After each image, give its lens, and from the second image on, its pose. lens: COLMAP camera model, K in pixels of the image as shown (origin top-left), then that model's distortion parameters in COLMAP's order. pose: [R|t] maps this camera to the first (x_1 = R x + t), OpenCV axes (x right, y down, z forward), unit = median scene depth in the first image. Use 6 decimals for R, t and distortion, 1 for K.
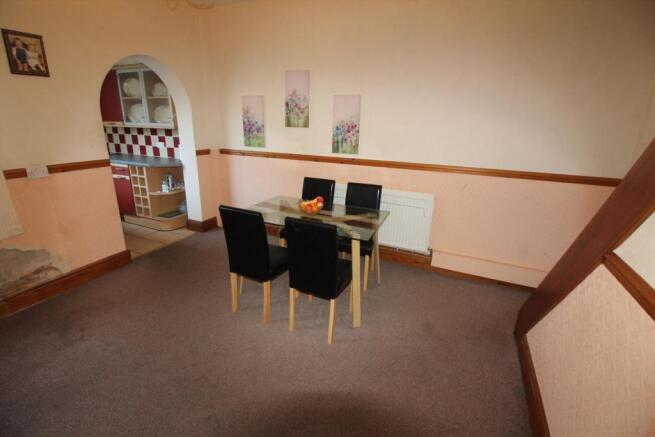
lens RADIAL K [[302.7, 0, 327.5], [0, 302.7, 218.5], [0, 0, 1]] dist [0.000097, -0.011864]
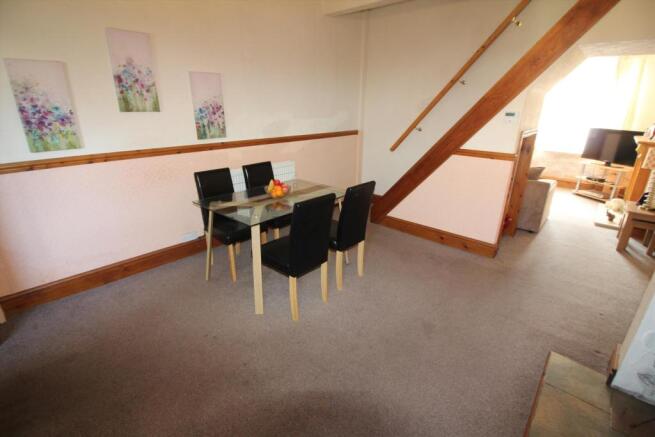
lens RADIAL K [[302.7, 0, 327.5], [0, 302.7, 218.5], [0, 0, 1]] dist [0.000097, -0.011864]
pose [[0.312882, -0.354526, 0.881145, -0.713052], [0.294778, 0.918159, 0.264747, -0.132141], [-0.902890, 0.176907, 0.391782, 0.375050]]
